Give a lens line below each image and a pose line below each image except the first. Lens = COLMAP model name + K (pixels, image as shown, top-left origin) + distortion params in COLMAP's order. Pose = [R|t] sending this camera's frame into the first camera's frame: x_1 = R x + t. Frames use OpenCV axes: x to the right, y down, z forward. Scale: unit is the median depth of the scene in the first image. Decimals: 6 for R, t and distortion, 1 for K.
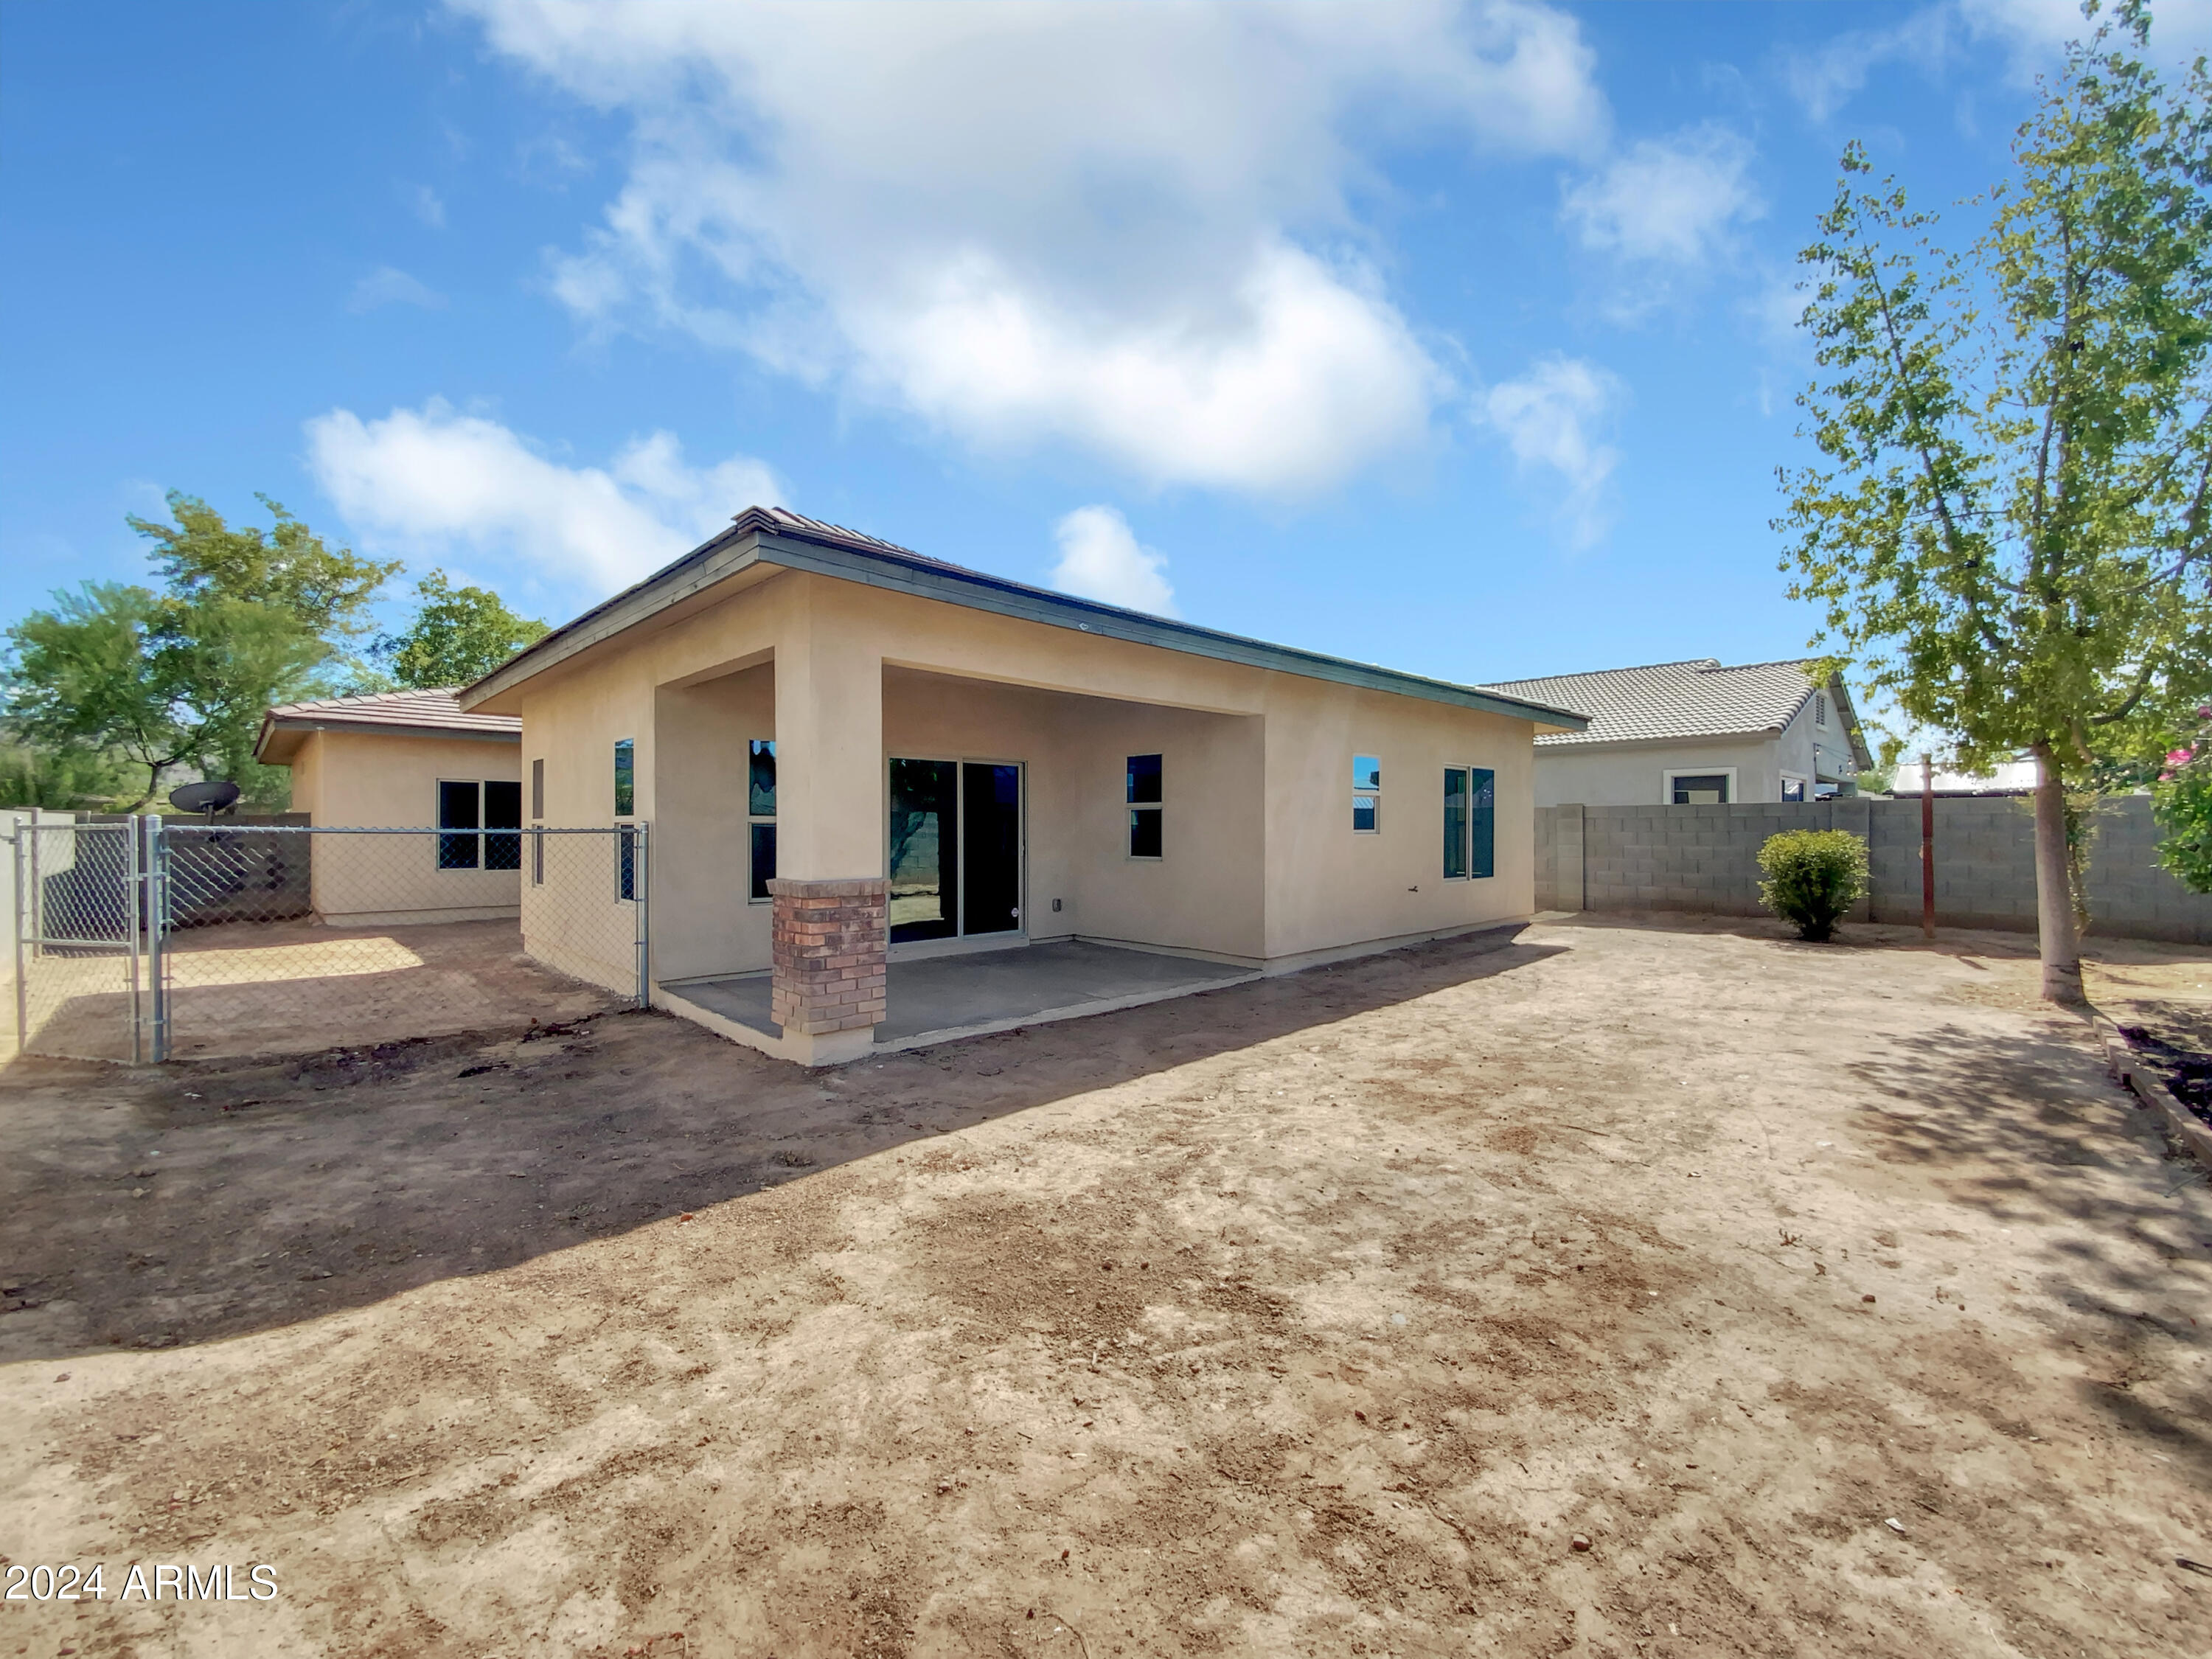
lens RADIAL K [[879.2, 0, 1104.6], [0, 879.2, 827.3], [0, 0, 1]] dist [0.000220, -0.000038]
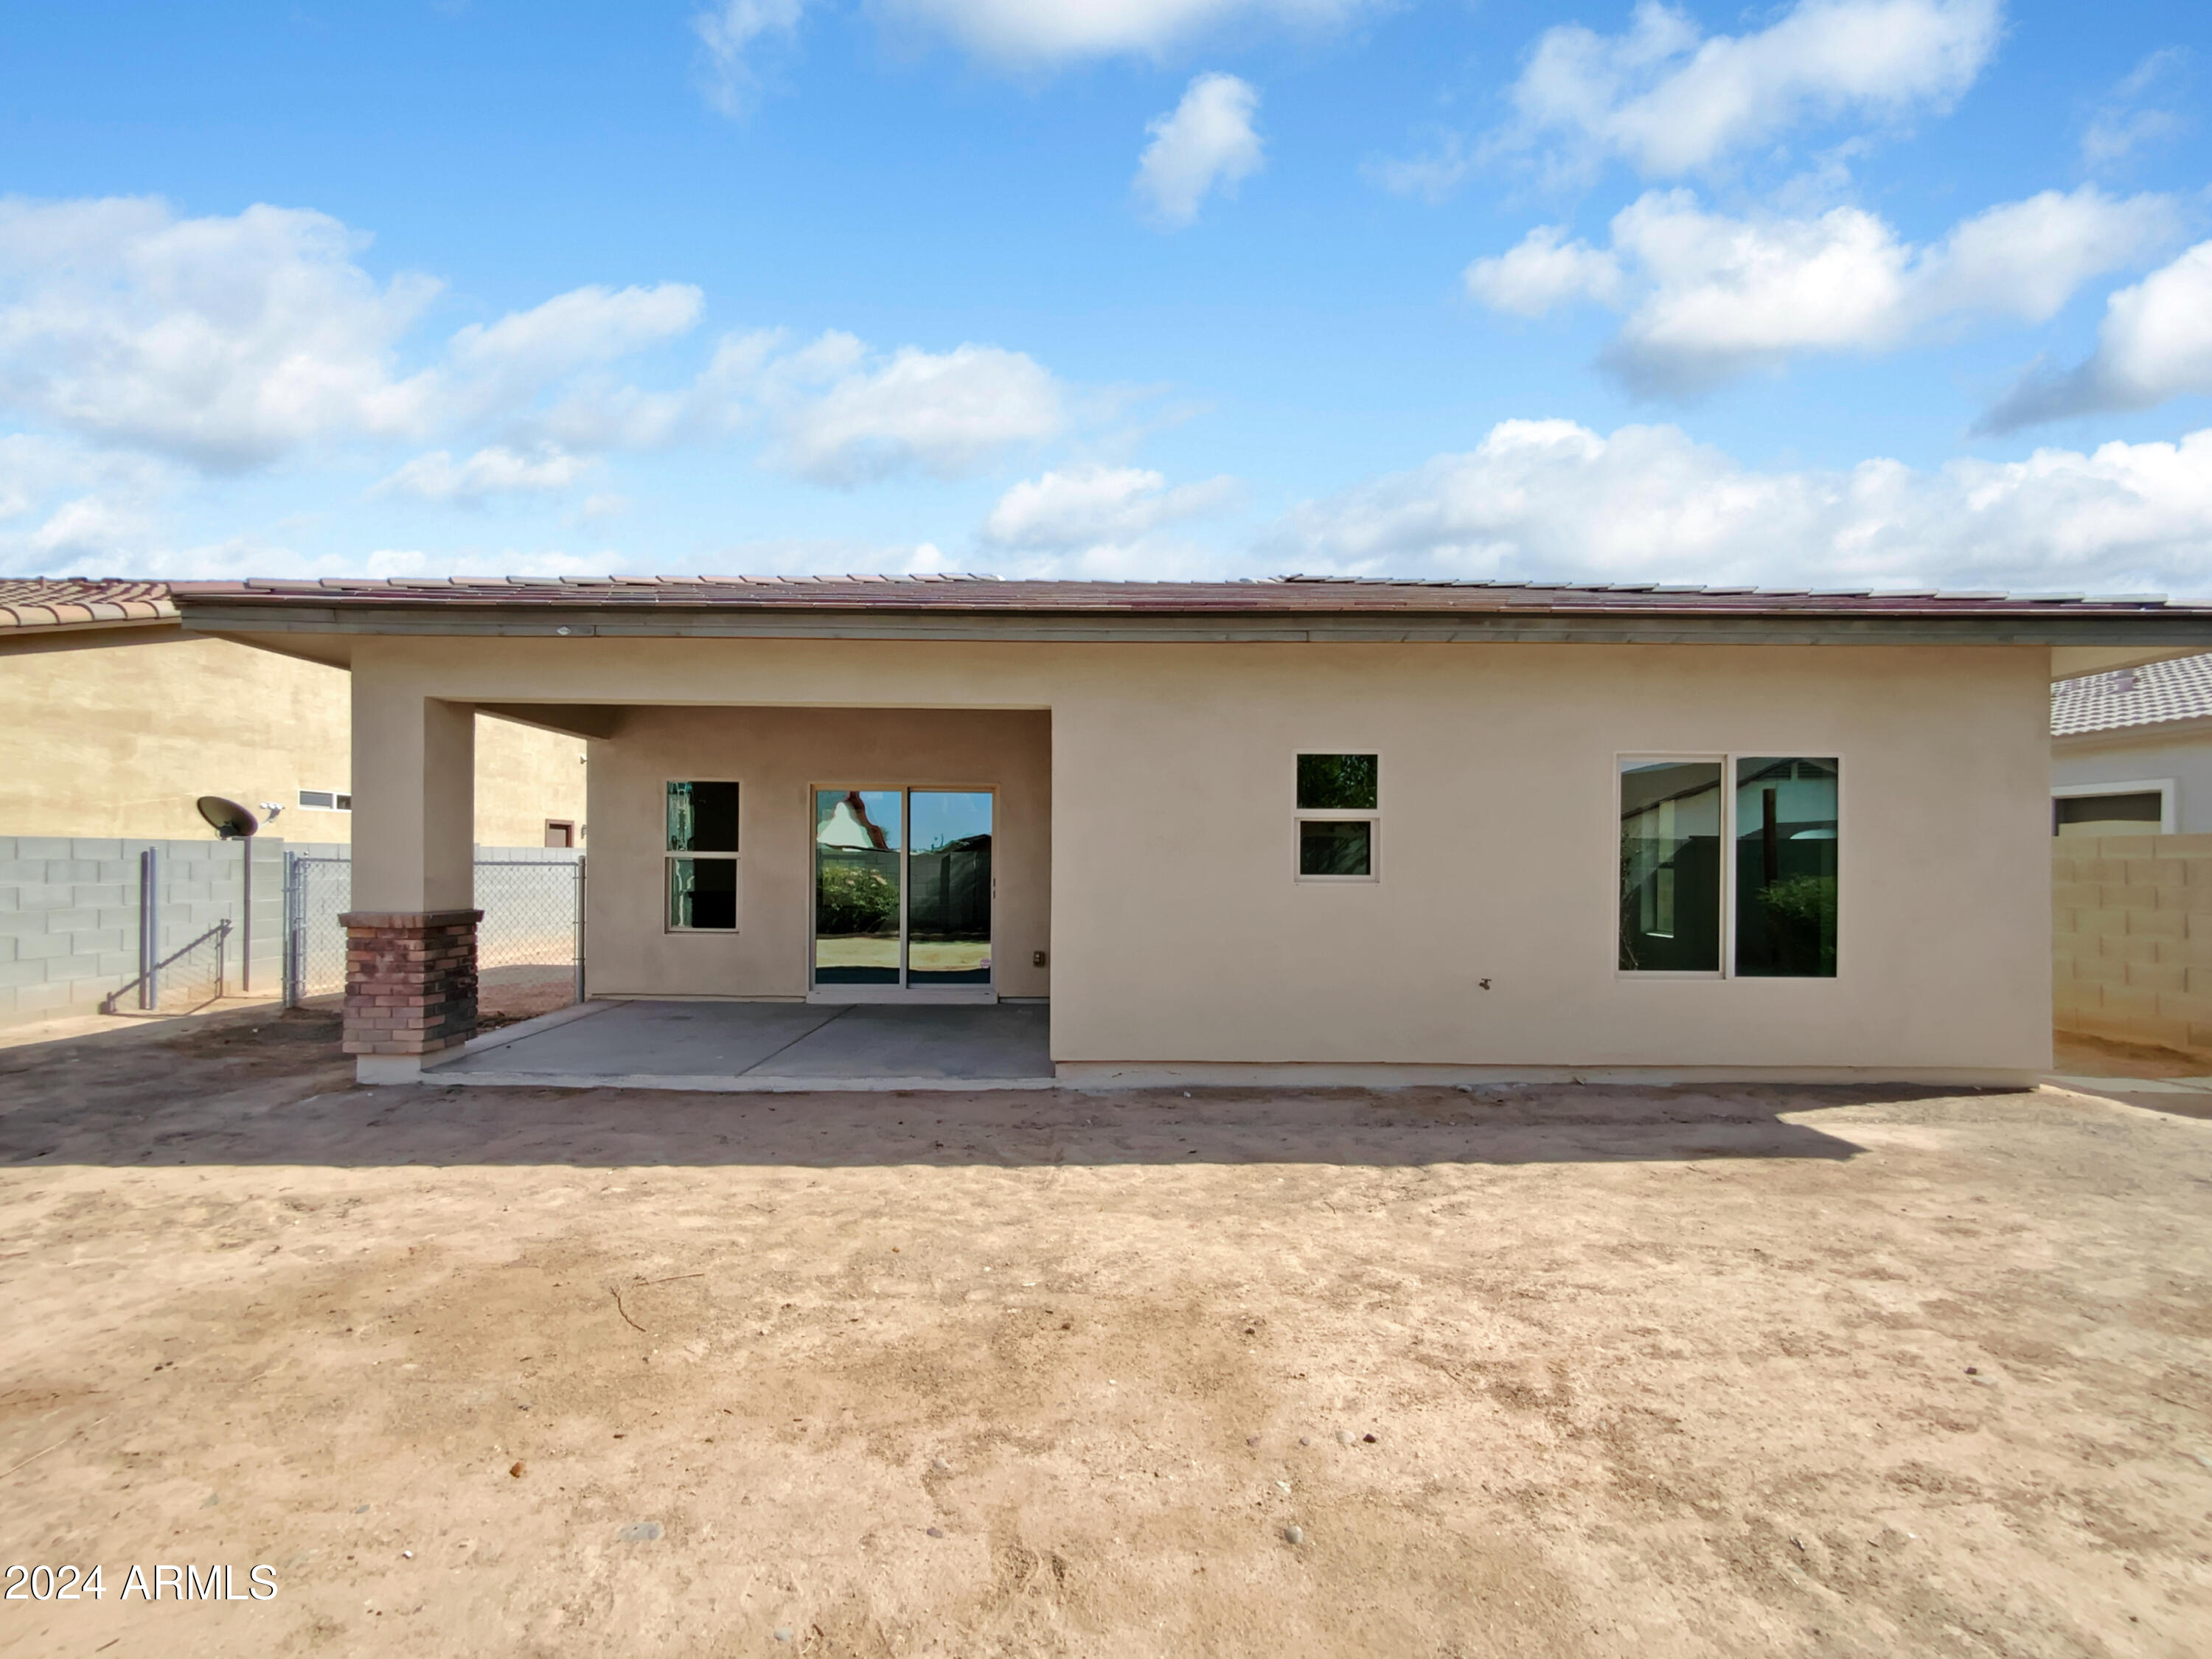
lens RADIAL K [[915.8, 0, 1113.4], [0, 915.8, 839.9], [0, 0, 1]] dist [0.000645, -0.000198]
pose [[0.727691, -0.003620, -0.685895, 1.095647], [0.004606, 0.999989, -0.000391, -0.022822], [0.685889, -0.002874, 0.727700, 0.796516]]
